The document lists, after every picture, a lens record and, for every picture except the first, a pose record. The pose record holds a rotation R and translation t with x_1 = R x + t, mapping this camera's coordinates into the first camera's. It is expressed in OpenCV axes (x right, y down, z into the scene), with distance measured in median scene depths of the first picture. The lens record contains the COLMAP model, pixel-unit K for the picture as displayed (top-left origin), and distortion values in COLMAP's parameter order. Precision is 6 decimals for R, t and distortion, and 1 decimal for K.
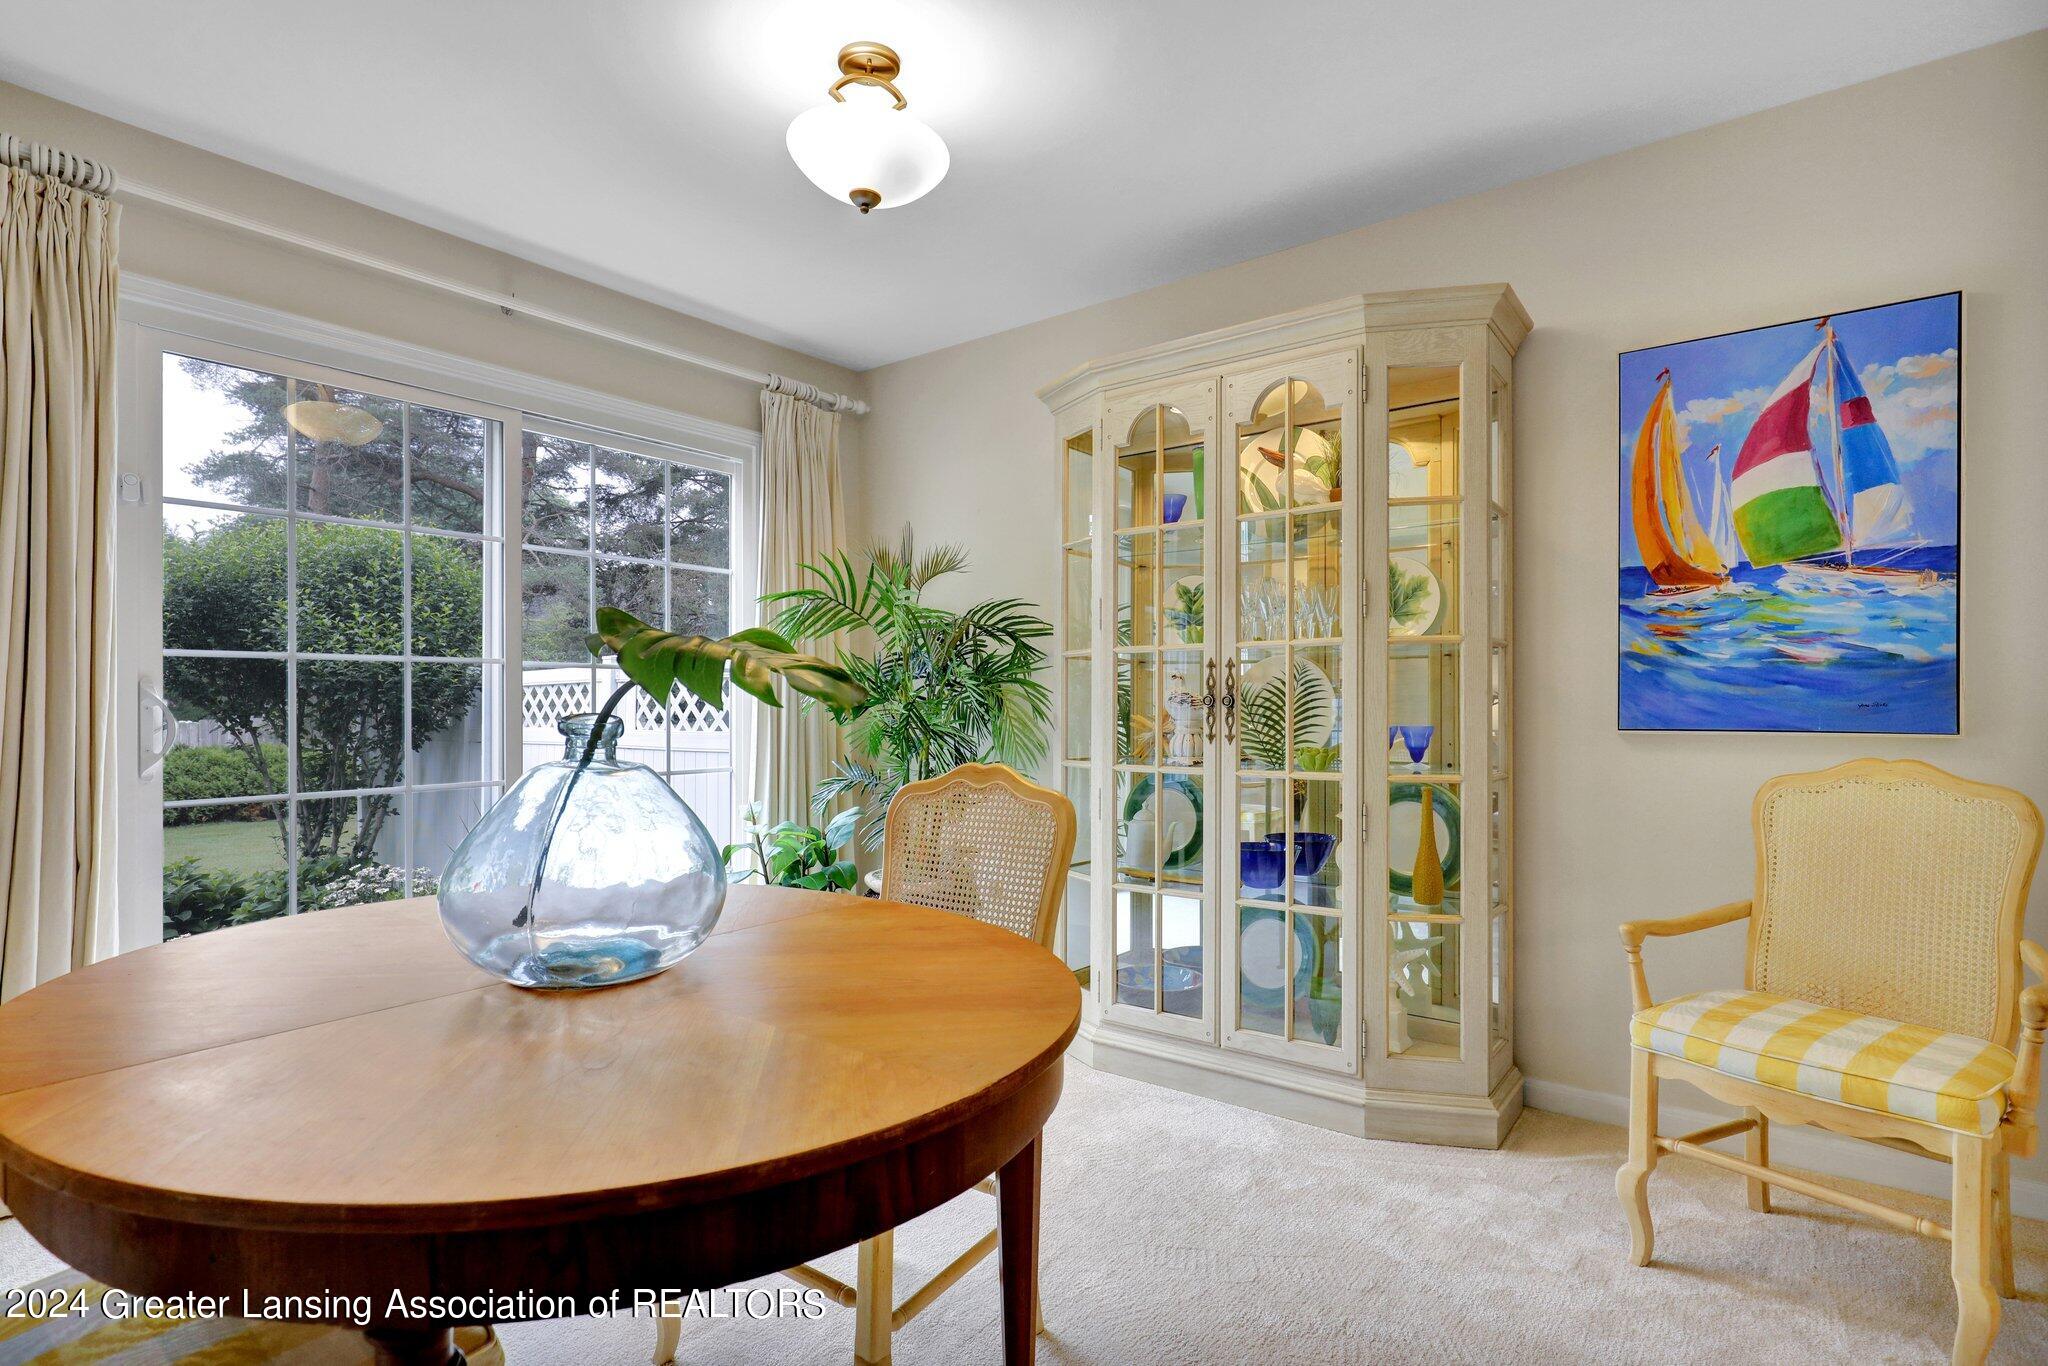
lens RADIAL K [[1053.1, 0, 1016.2], [0, 1053.1, 694.7], [0, 0, 1]] dist [0.021626, -0.002752]
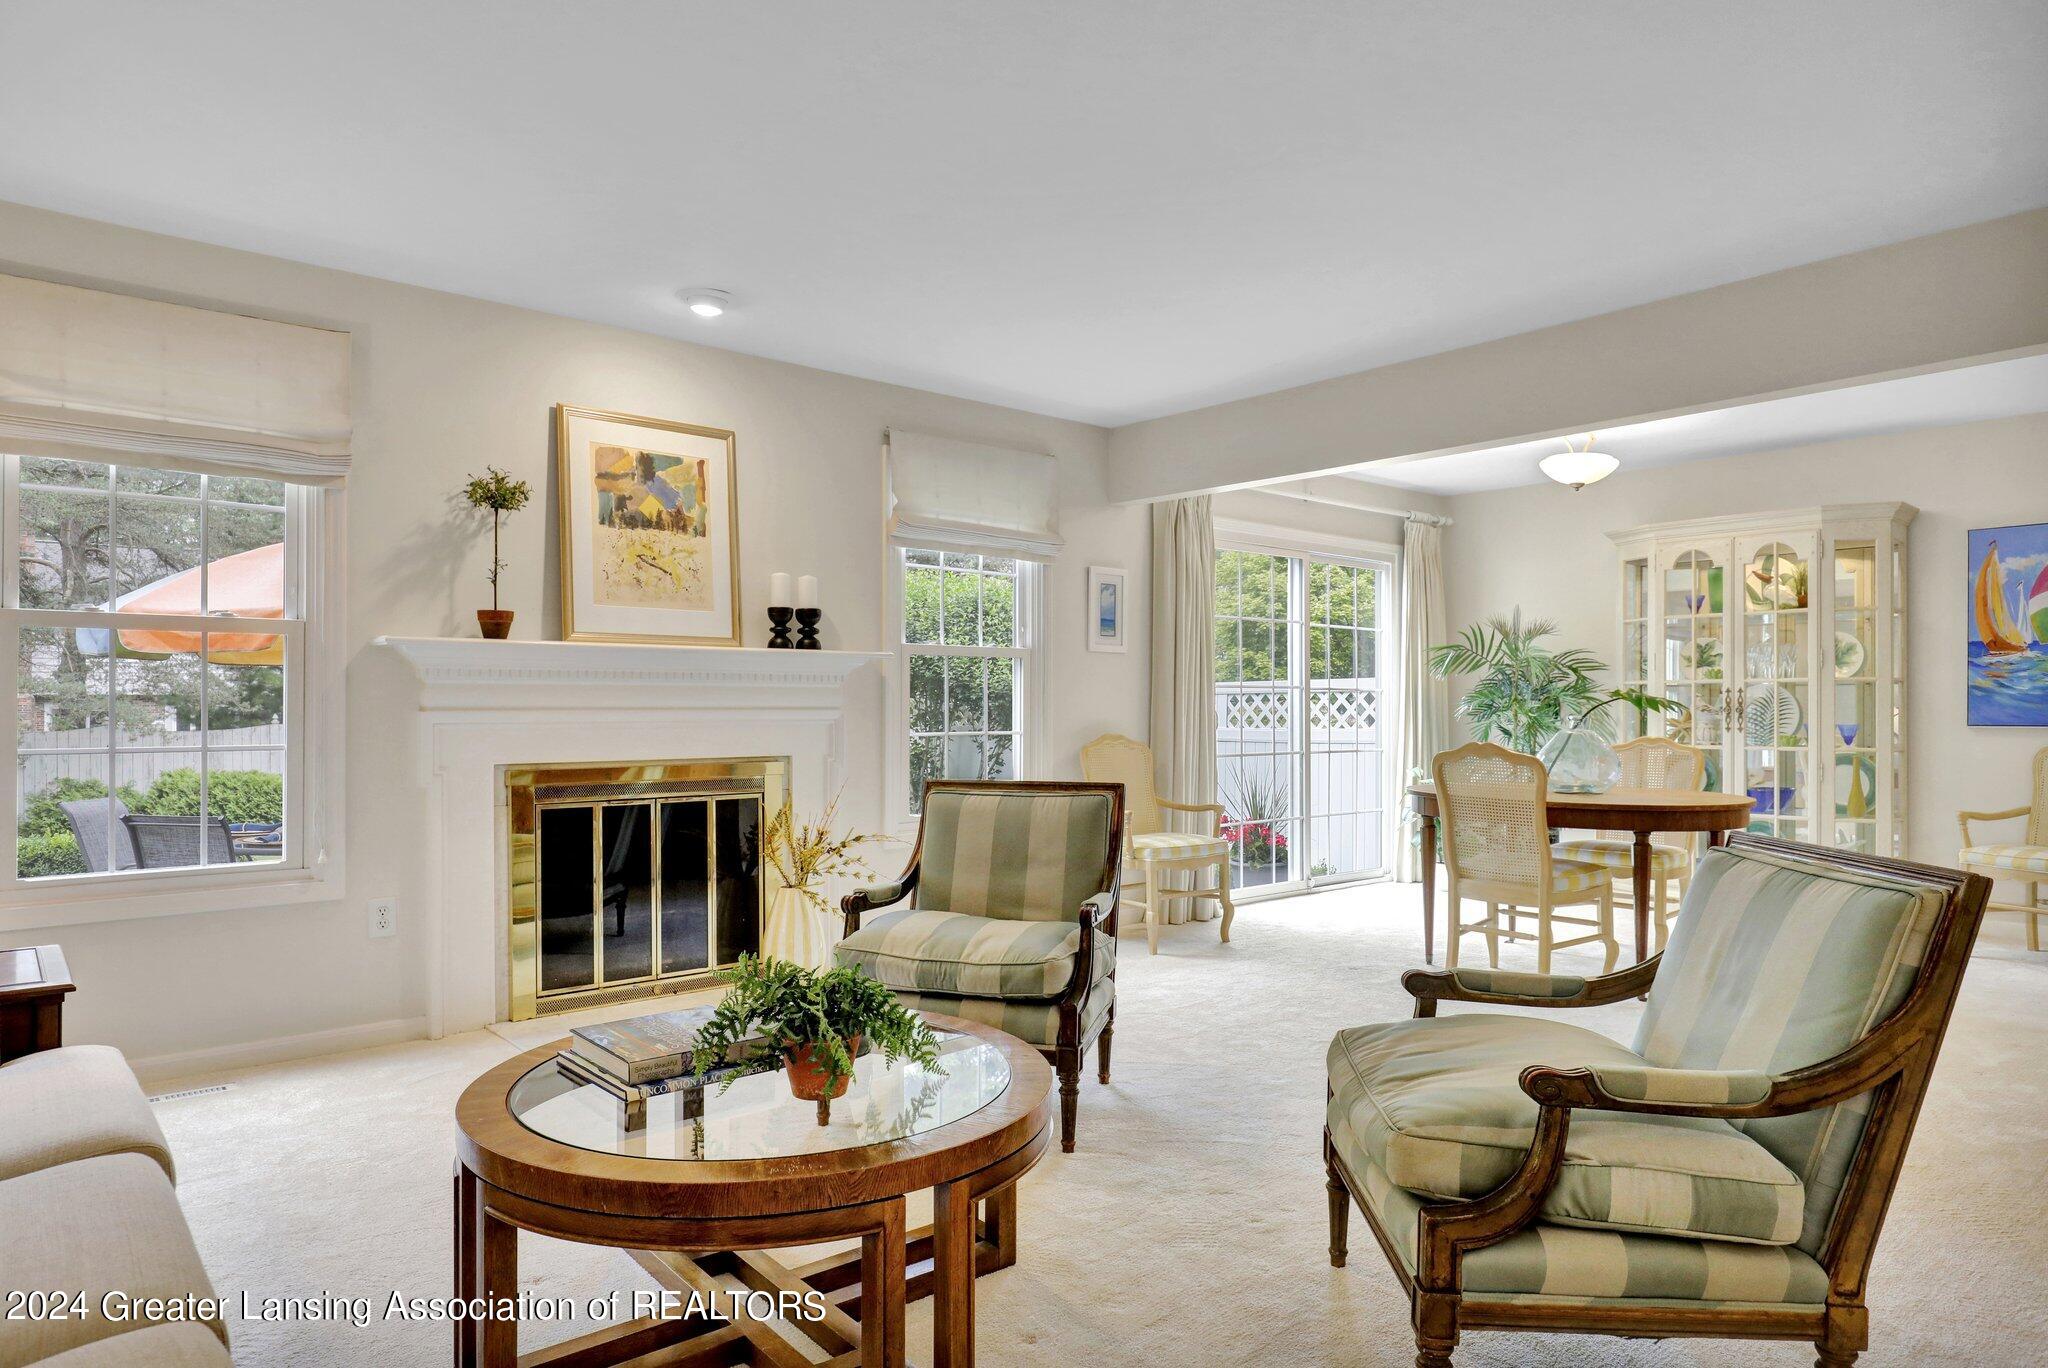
lens RADIAL K [[1234.9, 0, 1026.0], [0, 1234.9, 701.7], [0, 0, 1]] dist [-0.000791, 0.005086]
pose [[0.979196, 0.001761, -0.202907, -0.613669], [-0.001123, 0.999994, 0.003259, -0.015043], [0.202911, -0.002963, 0.979193, -1.458055]]
